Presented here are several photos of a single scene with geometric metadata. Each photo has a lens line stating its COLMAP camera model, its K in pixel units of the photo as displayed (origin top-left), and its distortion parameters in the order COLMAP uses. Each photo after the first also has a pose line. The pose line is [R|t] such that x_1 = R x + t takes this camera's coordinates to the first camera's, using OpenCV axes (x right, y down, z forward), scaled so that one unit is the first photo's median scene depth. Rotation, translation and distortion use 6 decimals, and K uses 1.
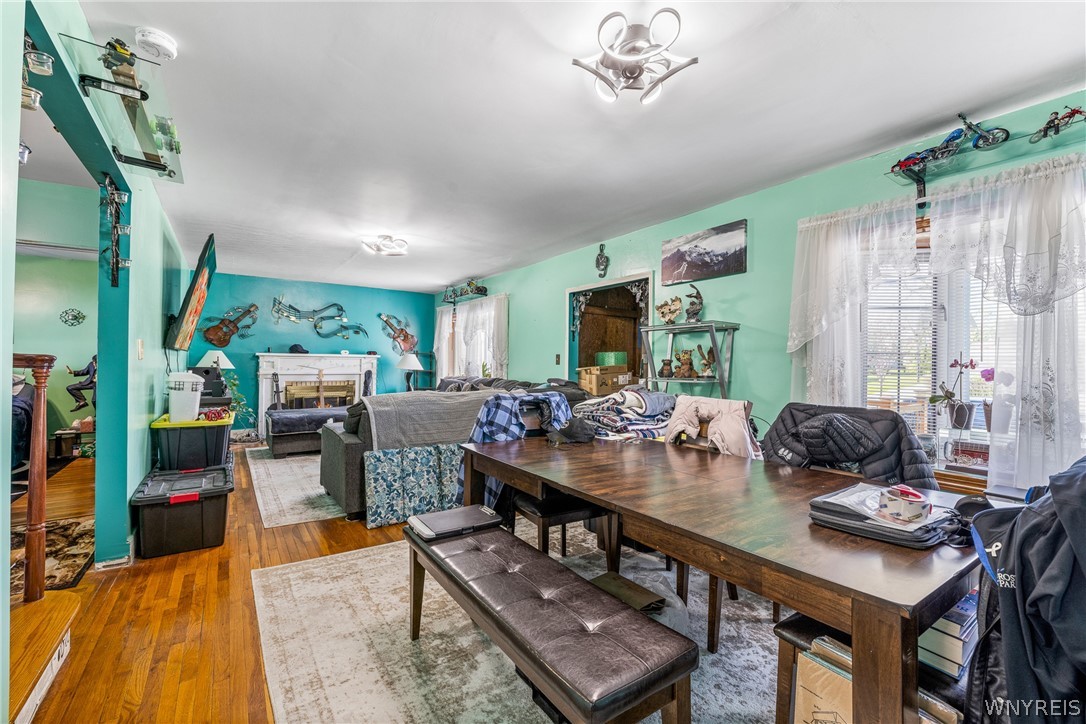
lens RADIAL K [[455.3, 0, 536.9], [0, 455.3, 360.3], [0, 0, 1]] dist [0.001007, -0.000048]
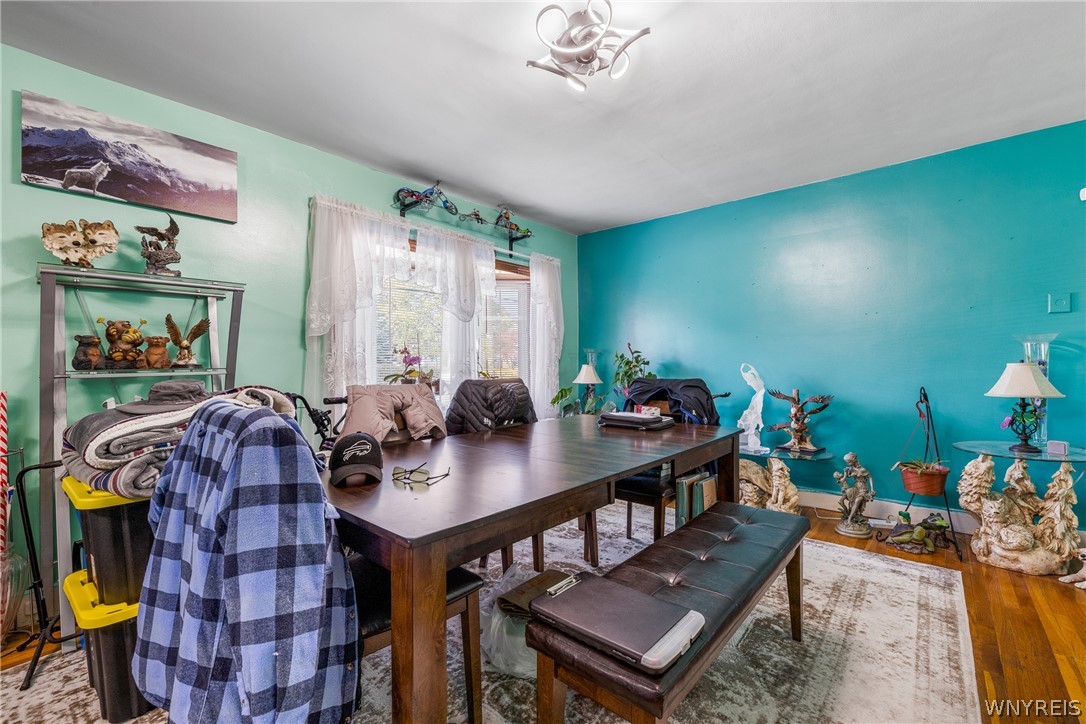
lens RADIAL K [[455.3, 0, 536.9], [0, 455.3, 360.3], [0, 0, 1]] dist [0.001007, -0.000048]
pose [[-0.244025, -0.007502, 0.969740, -0.390895], [-0.010852, 0.999929, 0.005005, 0.021093], [-0.969708, -0.009303, -0.244089, 0.700752]]
